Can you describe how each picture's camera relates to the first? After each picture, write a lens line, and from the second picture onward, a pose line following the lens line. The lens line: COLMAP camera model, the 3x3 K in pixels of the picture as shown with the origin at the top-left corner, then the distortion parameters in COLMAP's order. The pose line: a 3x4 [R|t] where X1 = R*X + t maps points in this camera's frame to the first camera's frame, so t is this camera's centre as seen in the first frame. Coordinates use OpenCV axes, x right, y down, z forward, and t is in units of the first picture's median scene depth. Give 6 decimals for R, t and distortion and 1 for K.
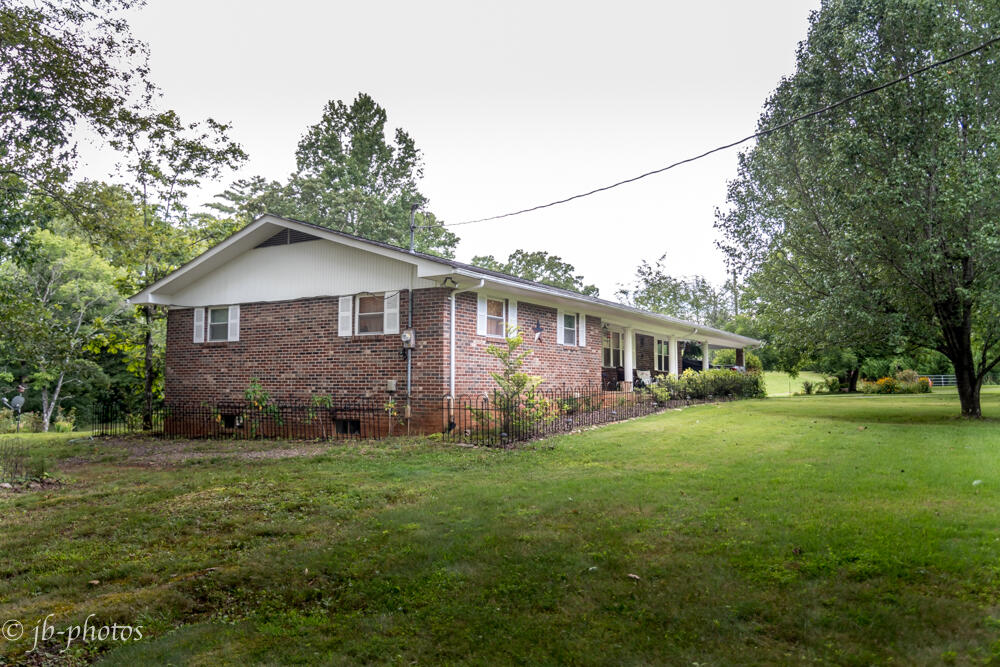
lens RADIAL K [[788.9, 0, 503.2], [0, 788.9, 331.7], [0, 0, 1]] dist [0.003306, -0.000004]
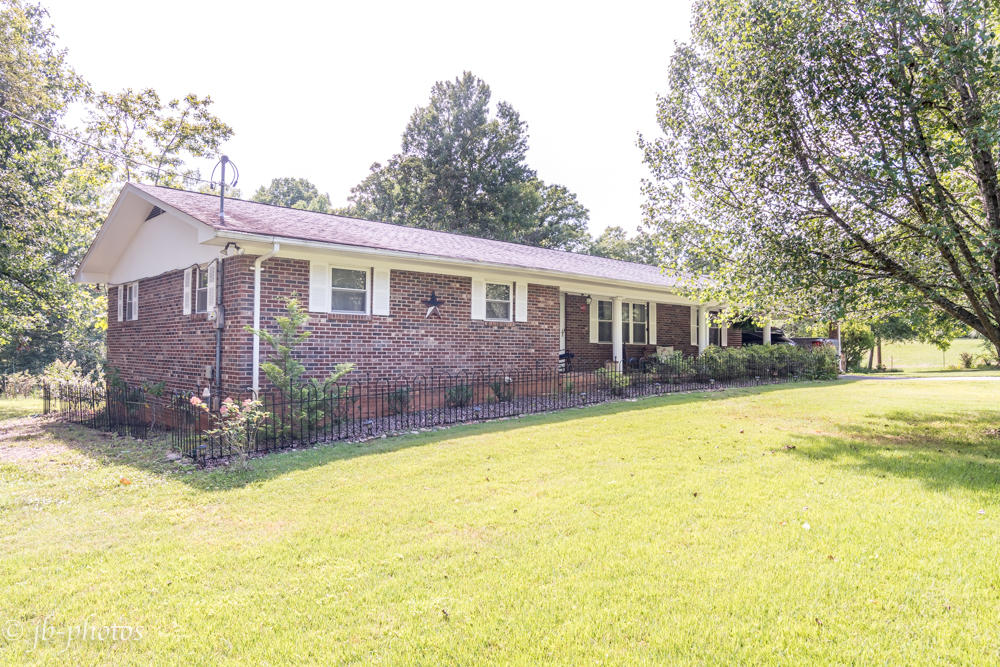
lens RADIAL K [[695.1, 0, 497.5], [0, 695.1, 334.8], [0, 0, 1]] dist [0.003451, -0.000645]
pose [[0.952913, -0.000712, -0.303242, 0.233727], [0.015583, 0.998791, 0.046623, -0.001669], [0.302842, -0.049153, 0.951772, 0.228864]]
